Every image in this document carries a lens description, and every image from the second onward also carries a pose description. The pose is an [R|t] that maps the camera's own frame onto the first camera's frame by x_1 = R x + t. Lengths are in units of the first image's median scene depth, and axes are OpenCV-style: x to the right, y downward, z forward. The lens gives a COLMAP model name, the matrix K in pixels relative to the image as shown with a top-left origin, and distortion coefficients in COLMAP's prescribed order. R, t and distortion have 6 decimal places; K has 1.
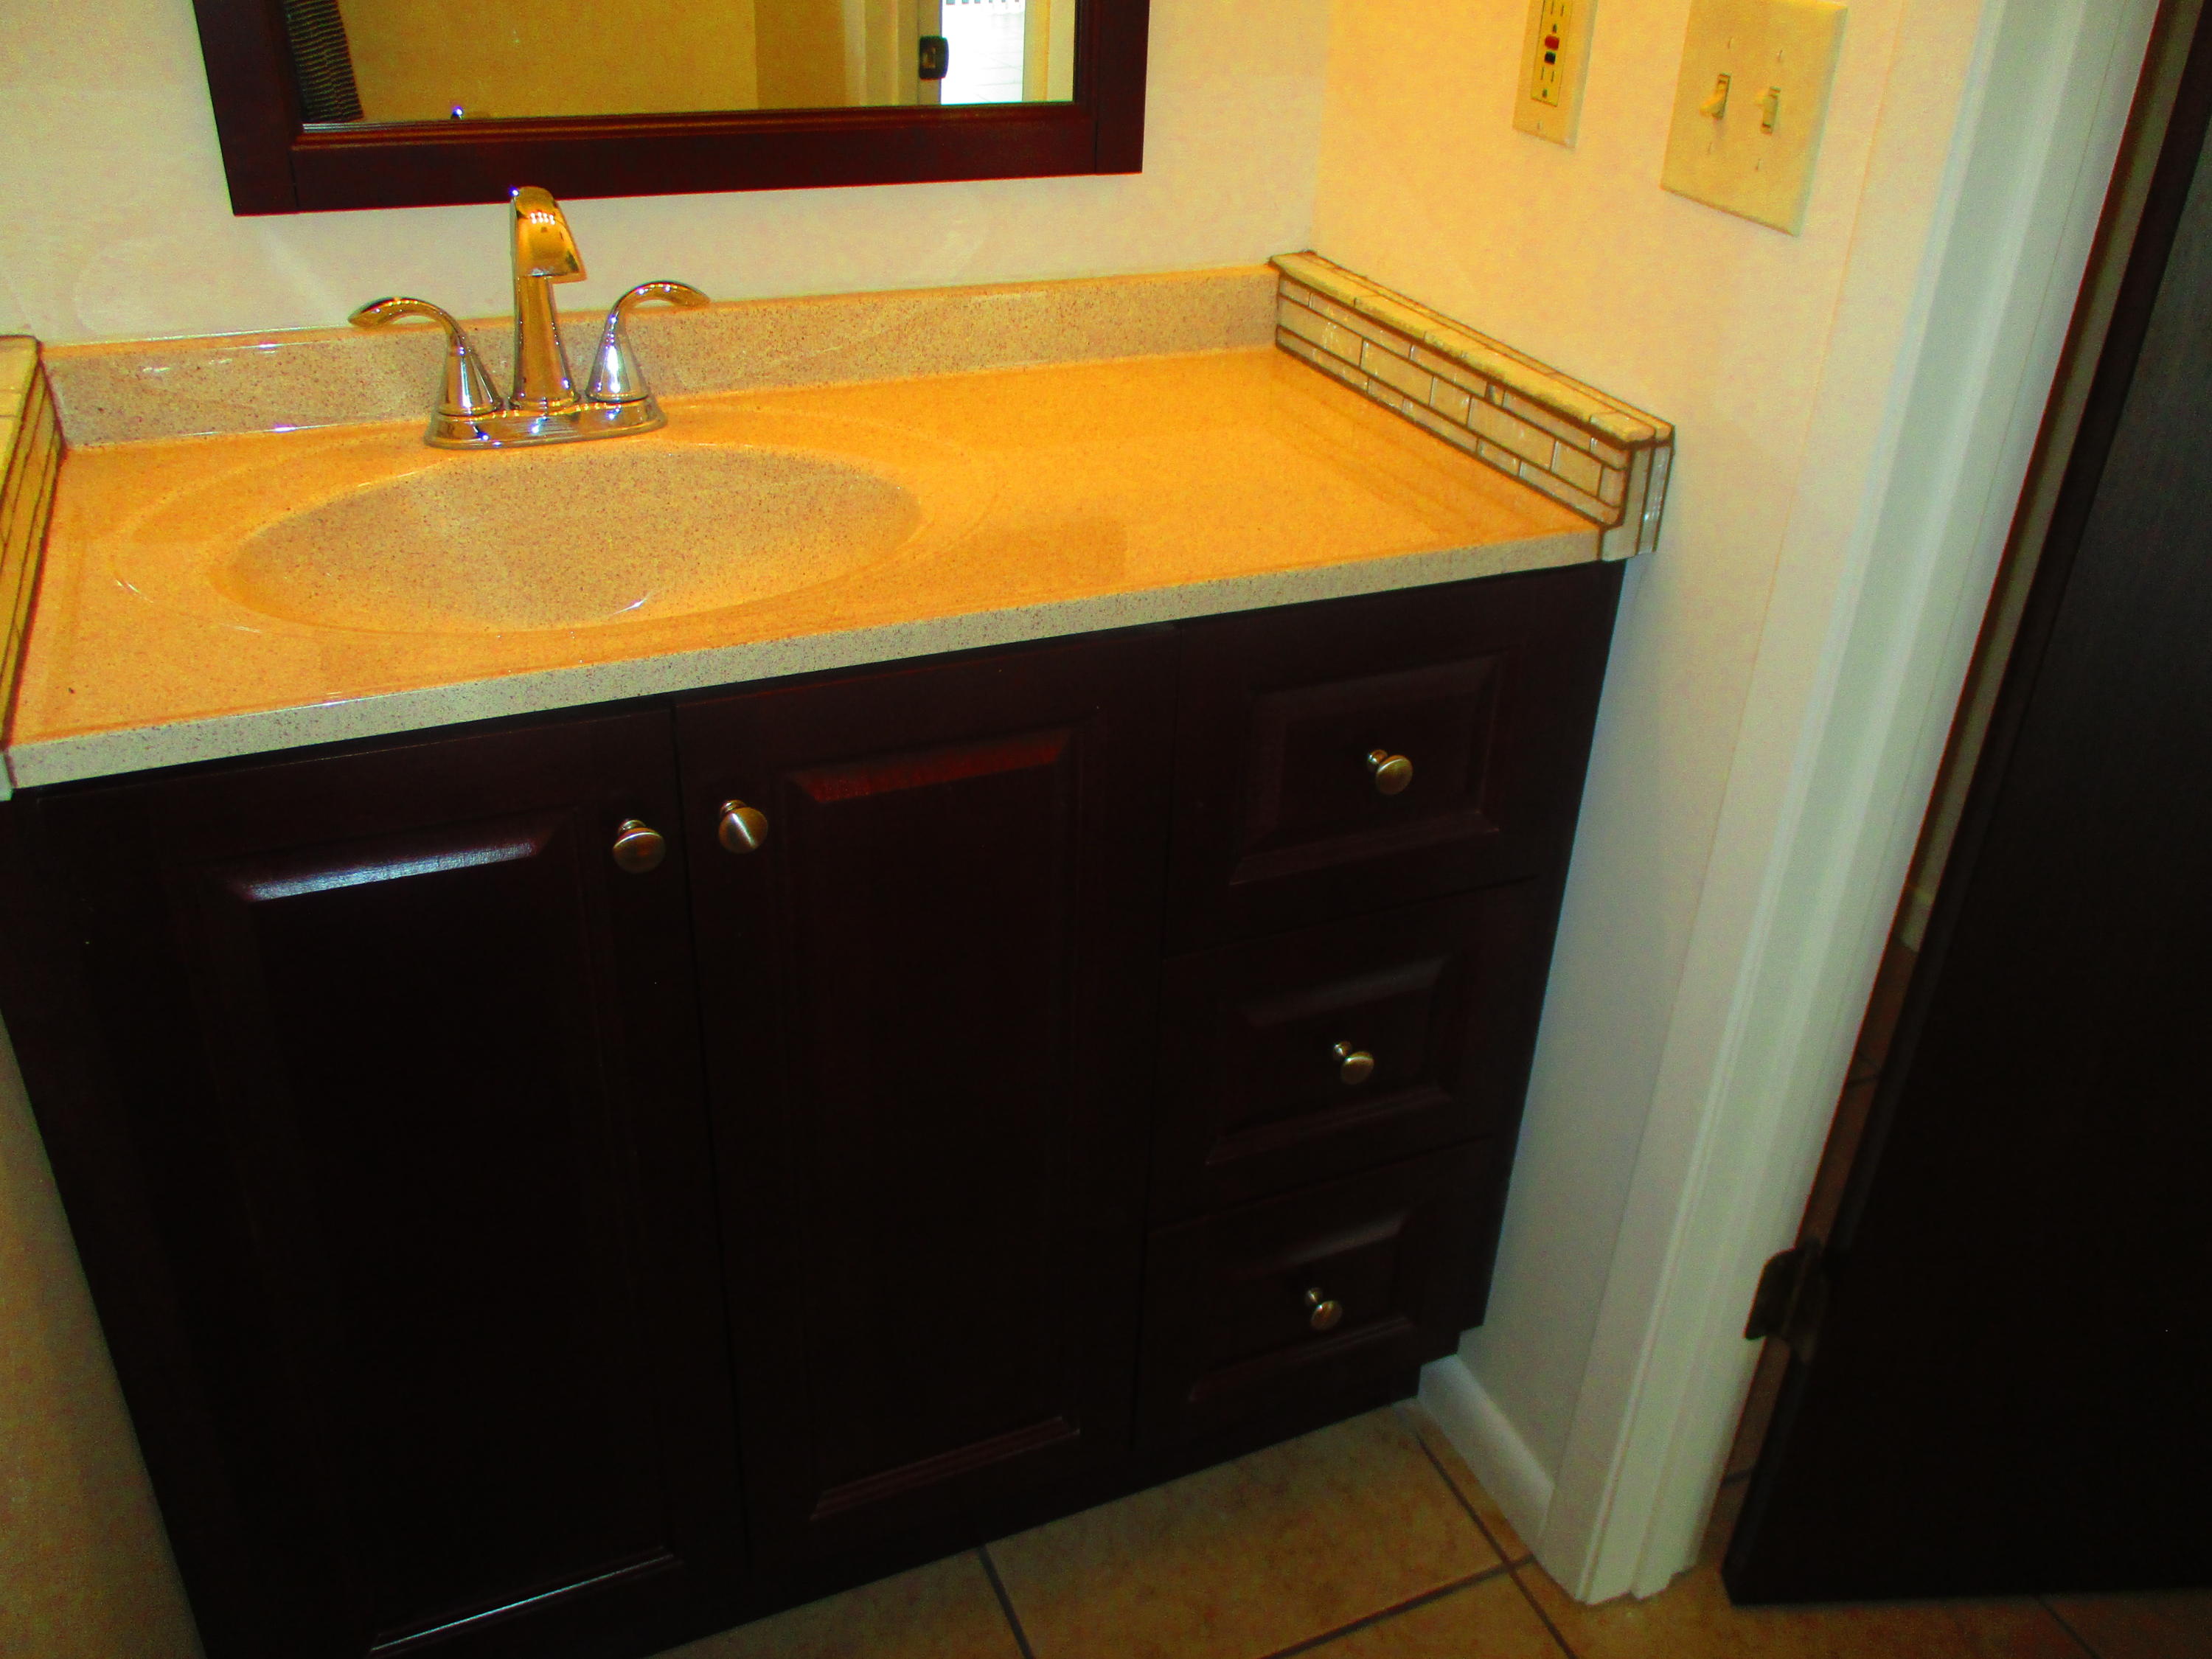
lens RADIAL K [[1850.6, 0, 1151.2], [0, 1850.6, 807.0], [0, 0, 1]] dist [-0.036211, 0.020712]
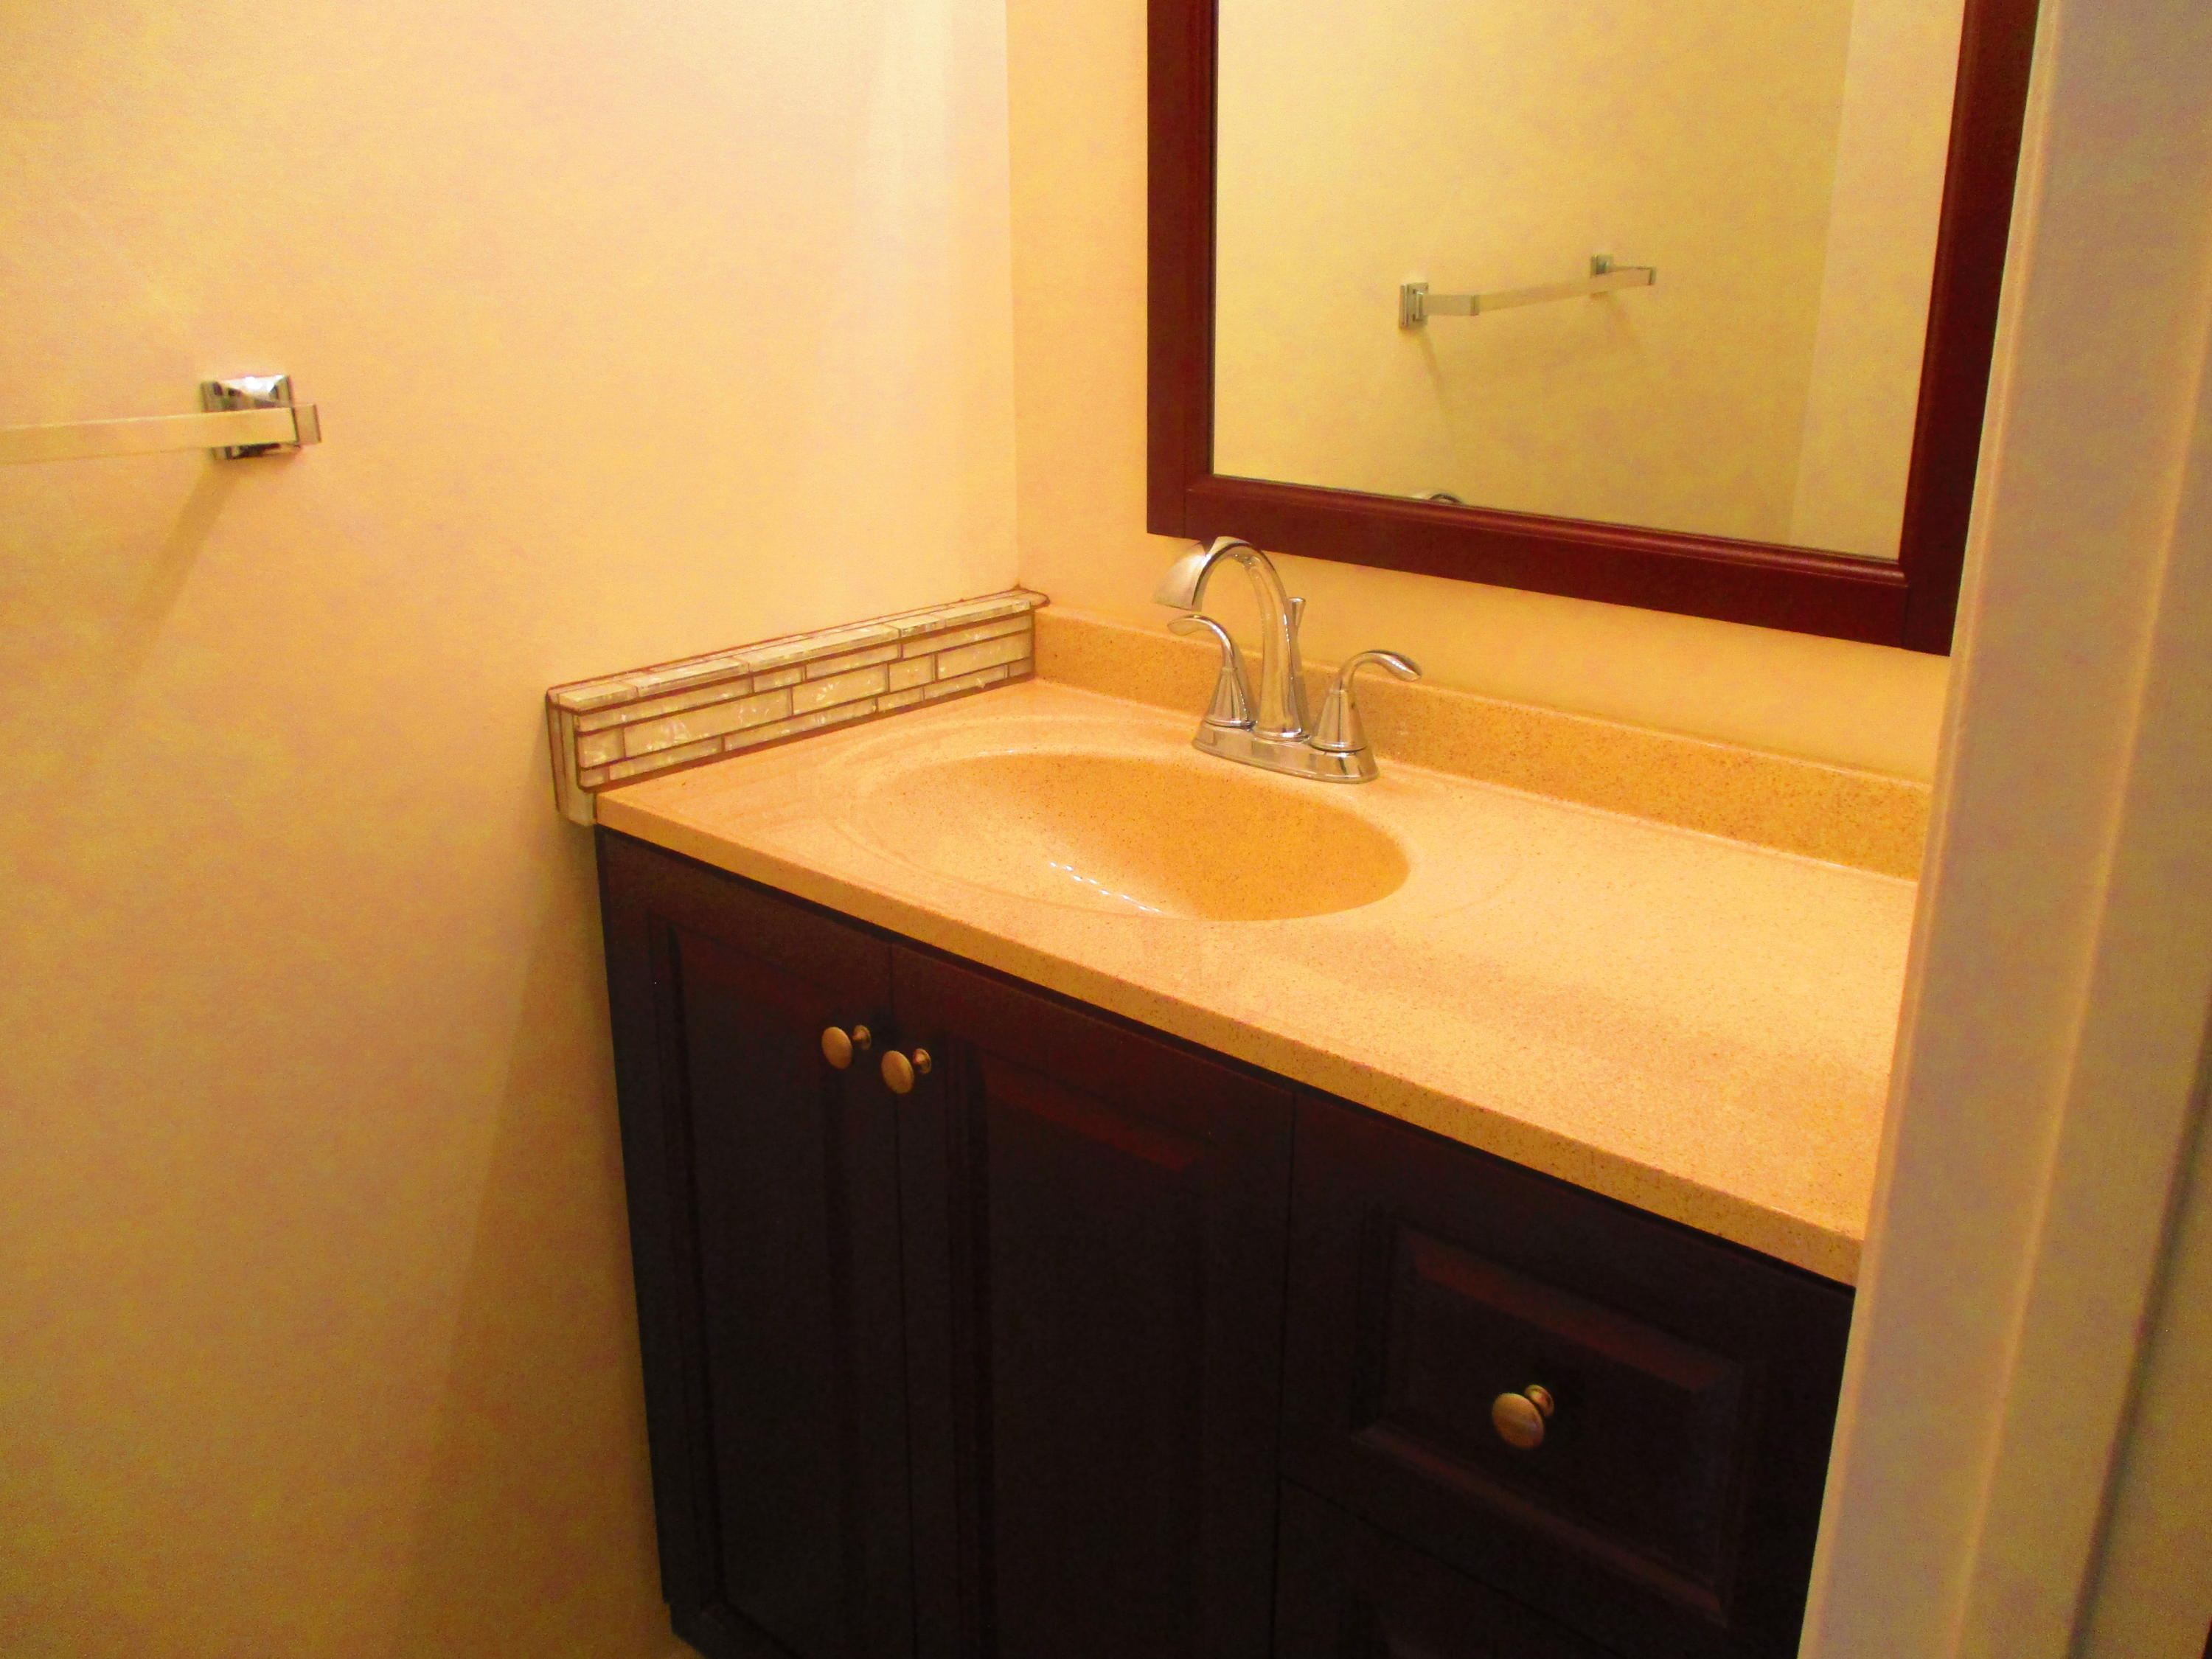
lens RADIAL K [[1850.6, 0, 1151.2], [0, 1850.6, 807.0], [0, 0, 1]] dist [-0.036211, 0.020712]
pose [[0.419948, 0.246668, -0.873383, 0.614622], [-0.430871, 0.901171, 0.047341, -0.198715], [0.798745, 0.356434, 0.484727, 0.417689]]
